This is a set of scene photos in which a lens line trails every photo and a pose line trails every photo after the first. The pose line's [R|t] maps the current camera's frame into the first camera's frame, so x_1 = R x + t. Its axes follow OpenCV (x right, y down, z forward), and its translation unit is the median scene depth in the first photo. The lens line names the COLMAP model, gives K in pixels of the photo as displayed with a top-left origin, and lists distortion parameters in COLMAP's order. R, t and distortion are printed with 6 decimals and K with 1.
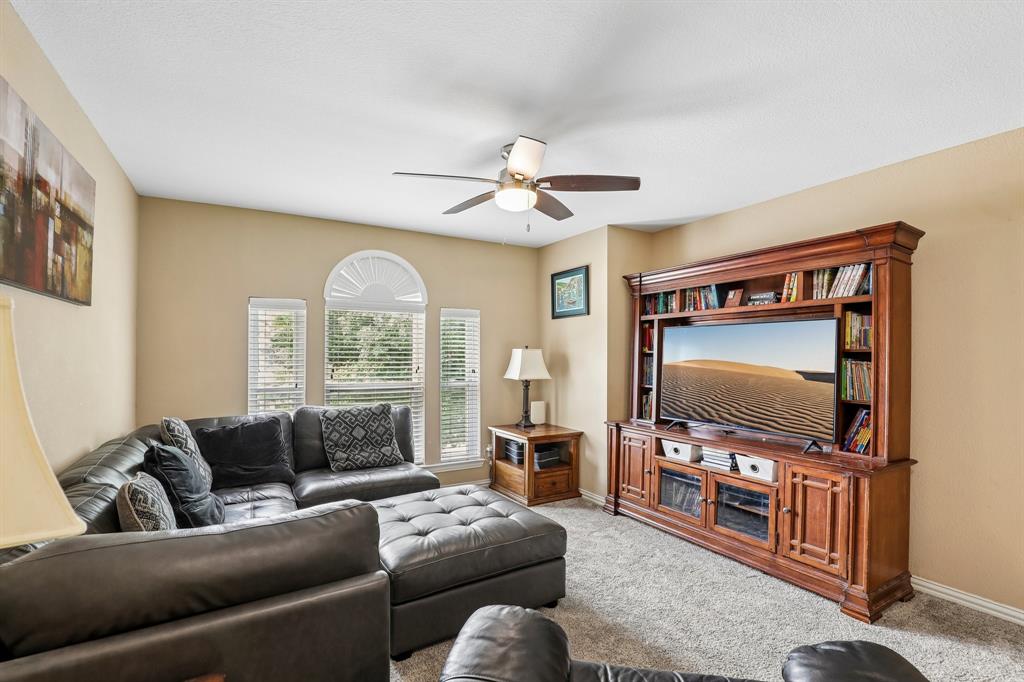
lens RADIAL K [[466.5, 0, 513.3], [0, 466.5, 344.3], [0, 0, 1]] dist [-0.034284, 0.004340]
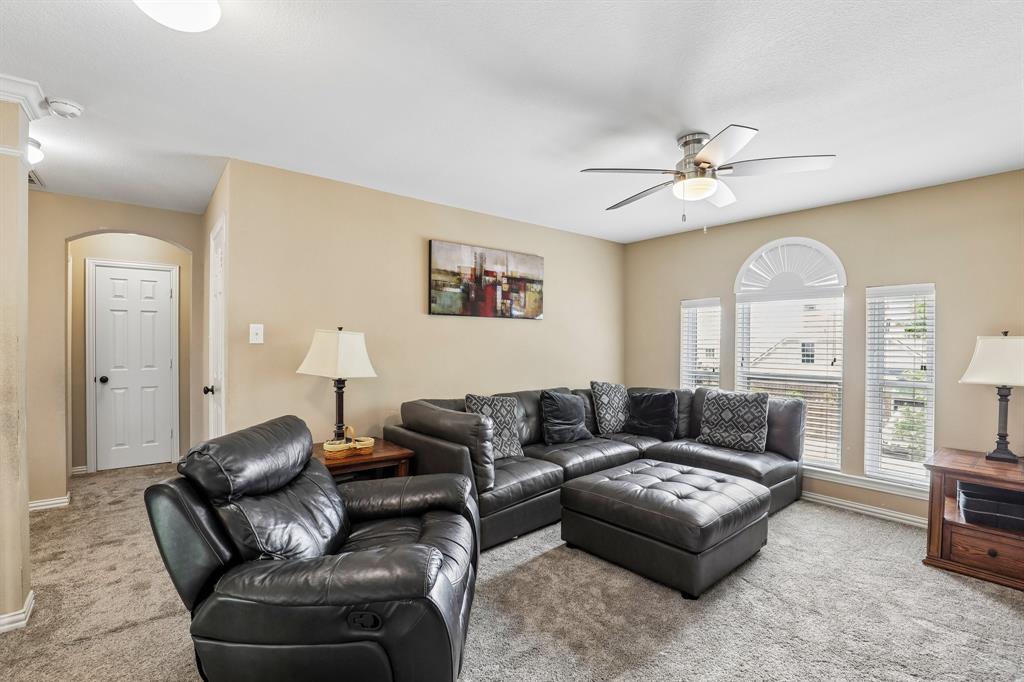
lens RADIAL K [[466.5, 0, 511.5], [0, 466.5, 345.5], [0, 0, 1]] dist [-0.034284, 0.004340]
pose [[0.152600, 0.004036, -0.988280, 0.670330], [0.016293, 0.999845, 0.006599, 0.009692], [0.988154, -0.017109, 0.152510, 0.326584]]
